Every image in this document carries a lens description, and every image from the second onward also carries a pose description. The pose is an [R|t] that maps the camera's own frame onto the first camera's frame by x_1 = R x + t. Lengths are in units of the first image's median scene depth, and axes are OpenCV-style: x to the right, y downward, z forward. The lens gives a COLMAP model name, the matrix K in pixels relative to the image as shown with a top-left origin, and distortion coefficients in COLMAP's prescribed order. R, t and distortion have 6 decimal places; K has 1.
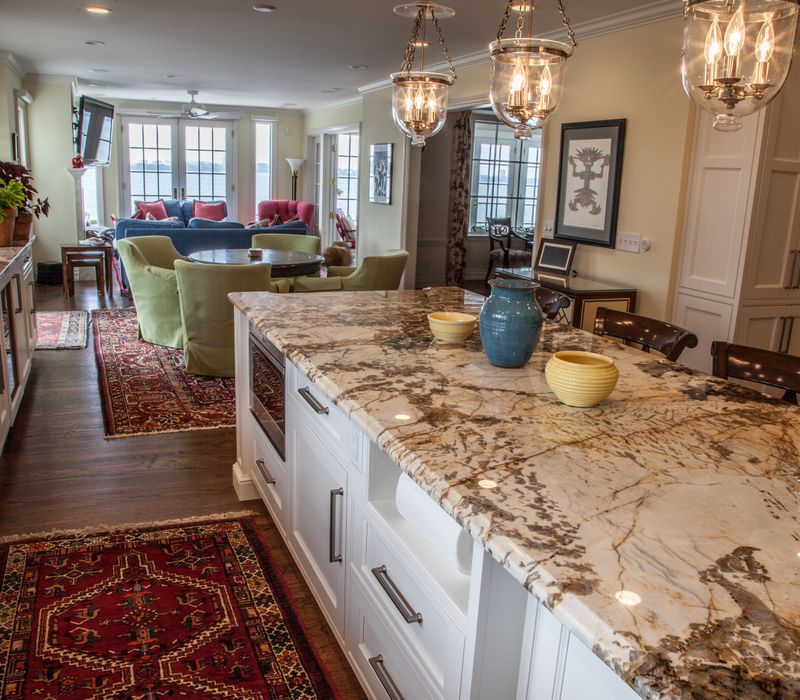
lens RADIAL K [[717.2, 0, 399.2], [0, 717.2, 359.2], [0, 0, 1]] dist [-0.120499, 0.064708]
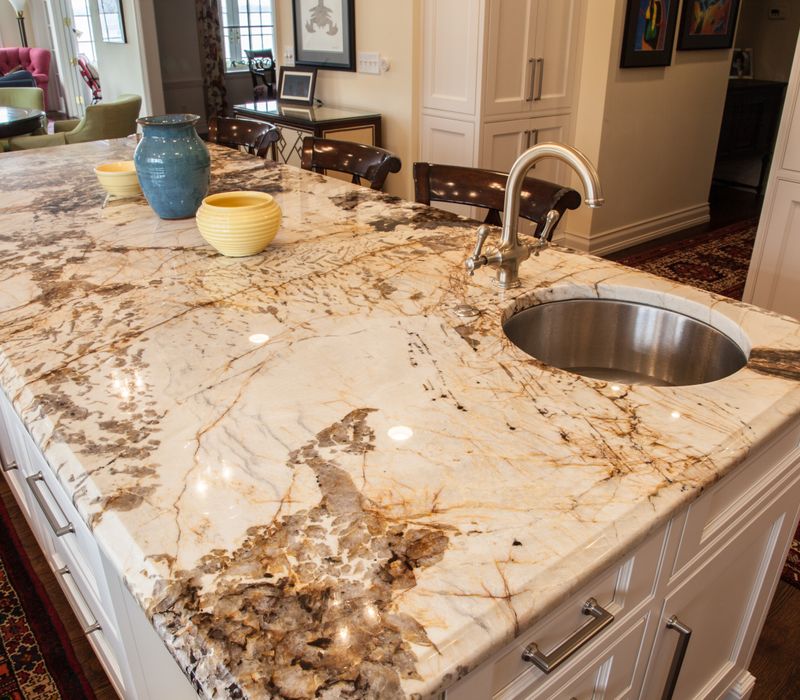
lens RADIAL K [[717.2, 0, 399.2], [0, 717.2, 359.2], [0, 0, 1]] dist [-0.120499, 0.064708]
pose [[0.959178, -0.158772, 0.234027, 0.217455], [0.104681, 0.968080, 0.227735, 0.010954], [-0.262715, -0.193941, 0.945182, 0.108583]]
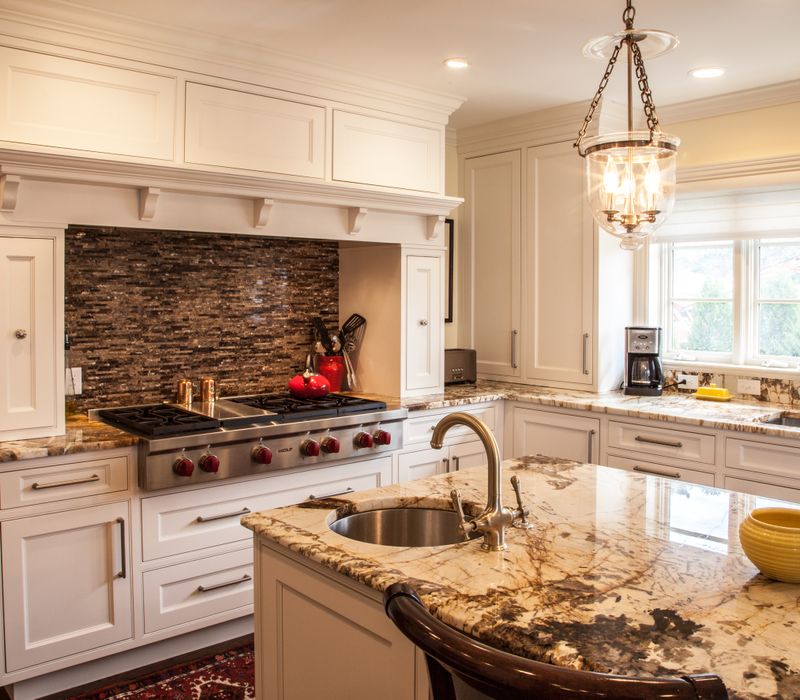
lens RADIAL K [[743.9, 0, 420.8], [0, 743.9, 316.6], [0, 0, 1]] dist [-0.102662, 0.073637]
pose [[-0.944302, -0.037935, -0.326886, 0.922003], [-0.125944, 0.959368, 0.252492, -0.369112], [0.304025, 0.279598, -0.910711, 1.560988]]
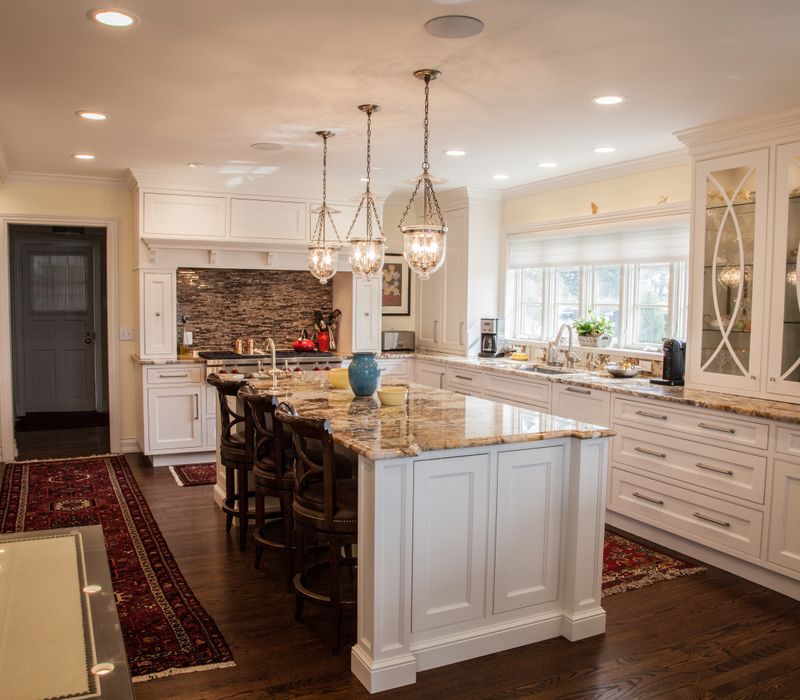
lens RADIAL K [[721.2, 0, 418.7], [0, 721.2, 350.0], [0, 0, 1]] dist [-0.072357, 0.011605]
pose [[-0.995666, -0.049331, -0.078834, 0.200237], [-0.071956, 0.945683, 0.317027, -0.895641], [0.058913, 0.321325, -0.945135, 3.419826]]
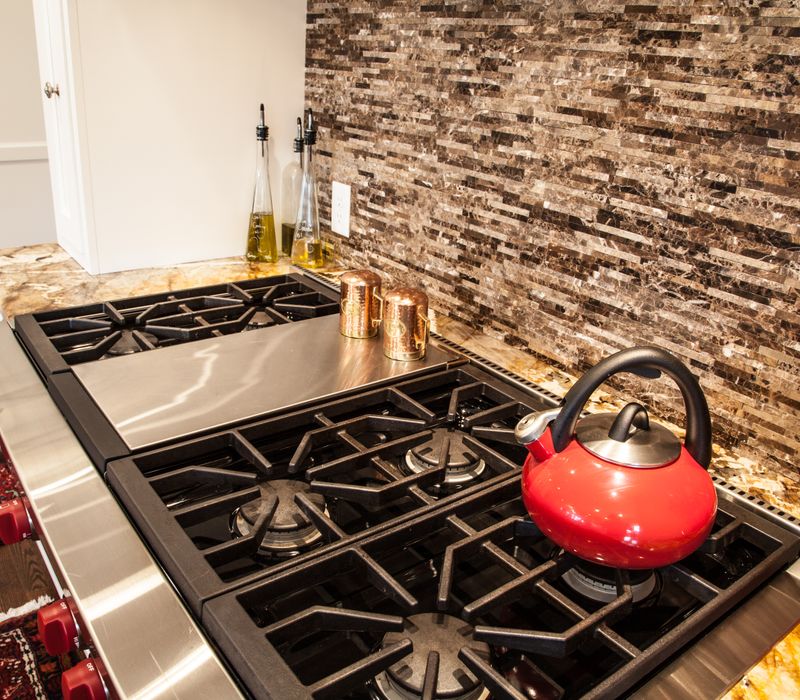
lens RADIAL K [[717.2, 0, 399.2], [0, 717.2, 359.2], [0, 0, 1]] dist [-0.120499, 0.064708]
pose [[-0.244730, -0.436928, 0.865564, 0.205105], [0.171428, 0.859148, 0.482159, 0.094382], [-0.954316, 0.266381, -0.135357, -0.248673]]
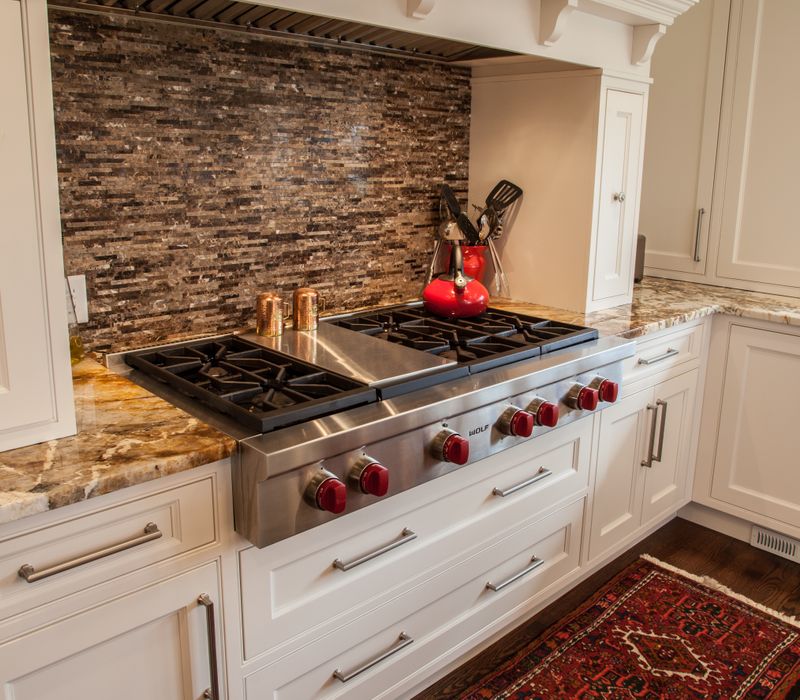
lens RADIAL K [[730.5, 0, 431.9], [0, 730.5, 314.8], [0, 0, 1]] dist [-0.093004, 0.062596]
pose [[-0.922540, 0.016674, -0.385542, 1.066660], [-0.158492, 0.894546, 0.417933, -0.114658], [0.351854, 0.446665, -0.822611, 0.664190]]
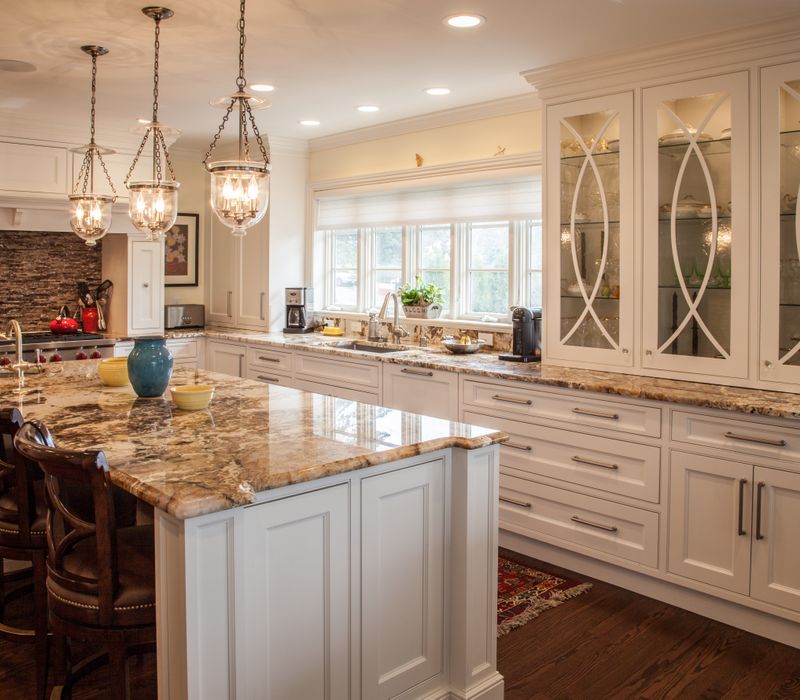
lens RADIAL K [[733.7, 0, 400.1], [0, 733.7, 273.1], [0, 0, 1]] dist [-0.067635, 0.017541]
pose [[-0.938092, -0.041740, -0.343862, 0.237027], [-0.127007, 0.965023, 0.229346, -0.752616], [0.322262, 0.258820, -0.910582, 2.923471]]
